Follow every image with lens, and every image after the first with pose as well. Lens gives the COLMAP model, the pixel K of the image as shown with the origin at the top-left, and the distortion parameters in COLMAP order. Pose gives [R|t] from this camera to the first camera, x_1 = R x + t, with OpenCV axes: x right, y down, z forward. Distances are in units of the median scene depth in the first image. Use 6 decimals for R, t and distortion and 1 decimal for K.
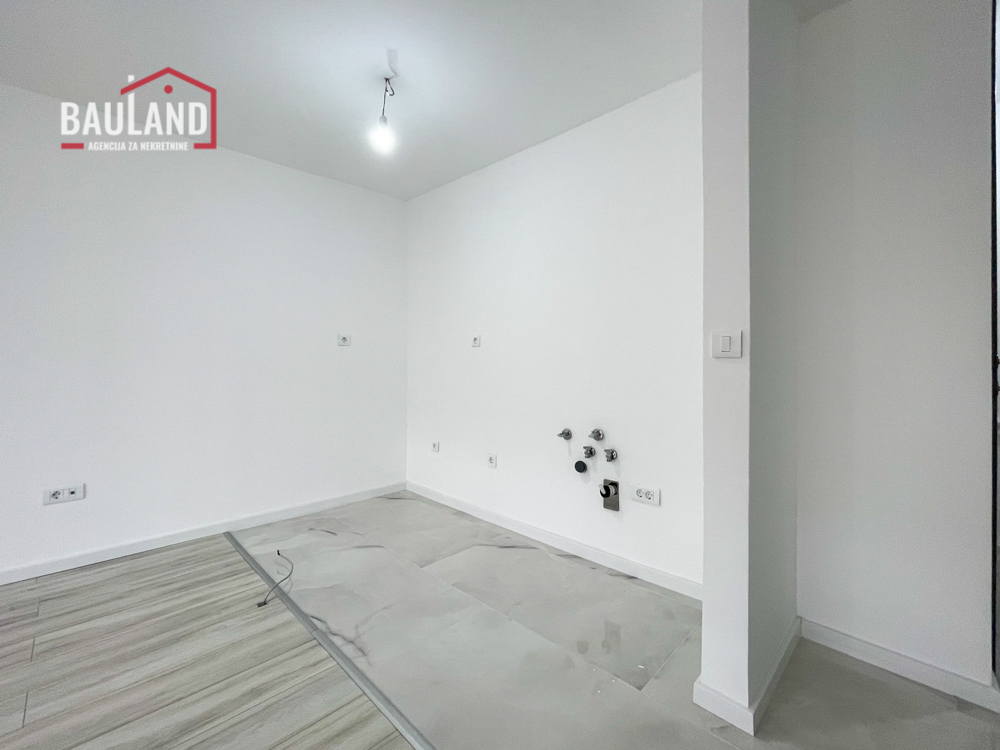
lens RADIAL K [[432.2, 0, 494.6], [0, 432.2, 359.0], [0, 0, 1]] dist [-0.001563, -0.000105]
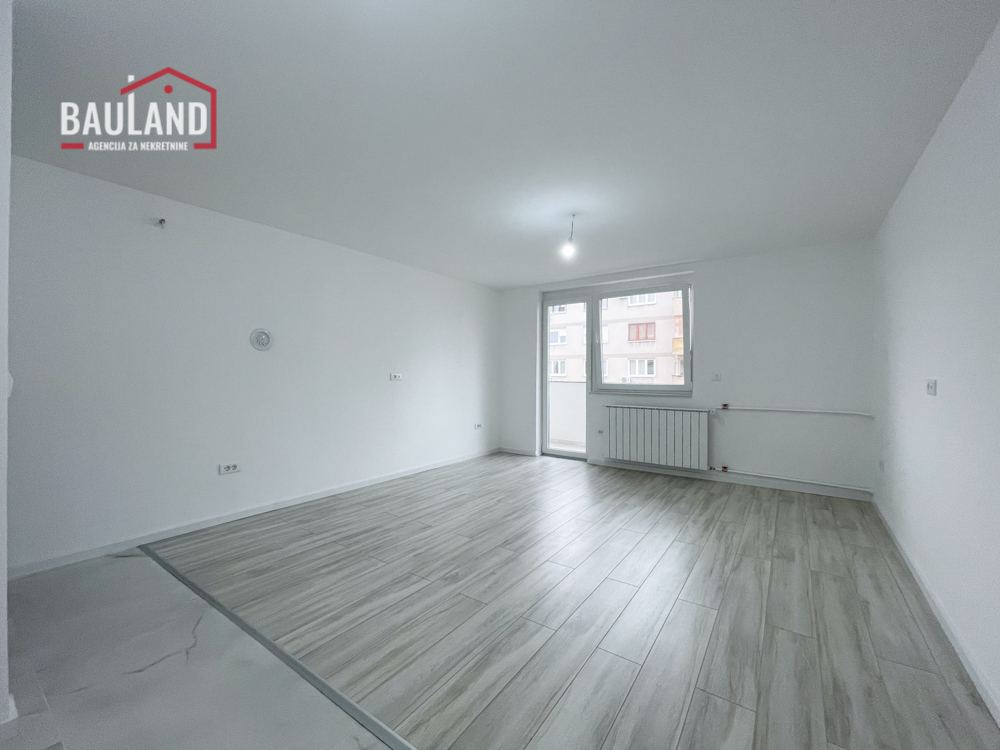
lens RADIAL K [[411.1, 0, 499.2], [0, 411.1, 367.7], [0, 0, 1]] dist [0.000340, -0.000145]
pose [[-0.985299, -0.005973, -0.170735, -0.296412], [-0.003225, 0.999861, -0.016365, -0.038034], [0.170809, -0.015574, -0.985181, 1.309042]]
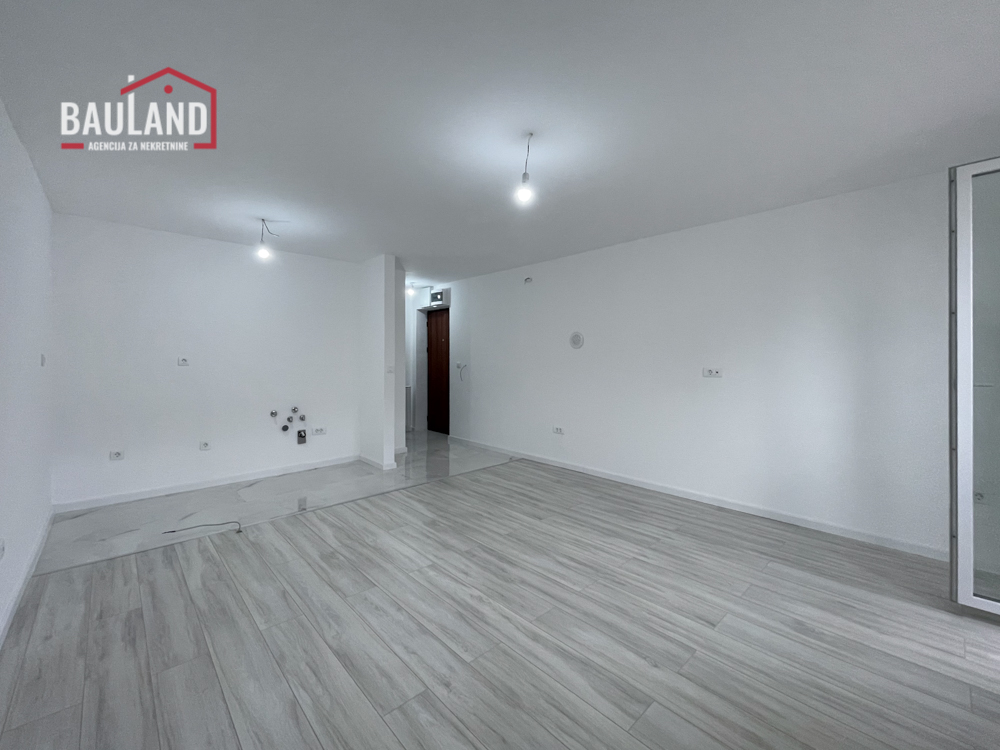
lens RADIAL K [[417.0, 0, 493.0], [0, 417.0, 362.7], [0, 0, 1]] dist [-0.002595, -0.000203]
pose [[0.036759, -0.010794, 0.999266, -1.751698], [-0.003884, 0.999933, 0.010944, -0.075855], [-0.999317, -0.004284, 0.036714, -0.010496]]
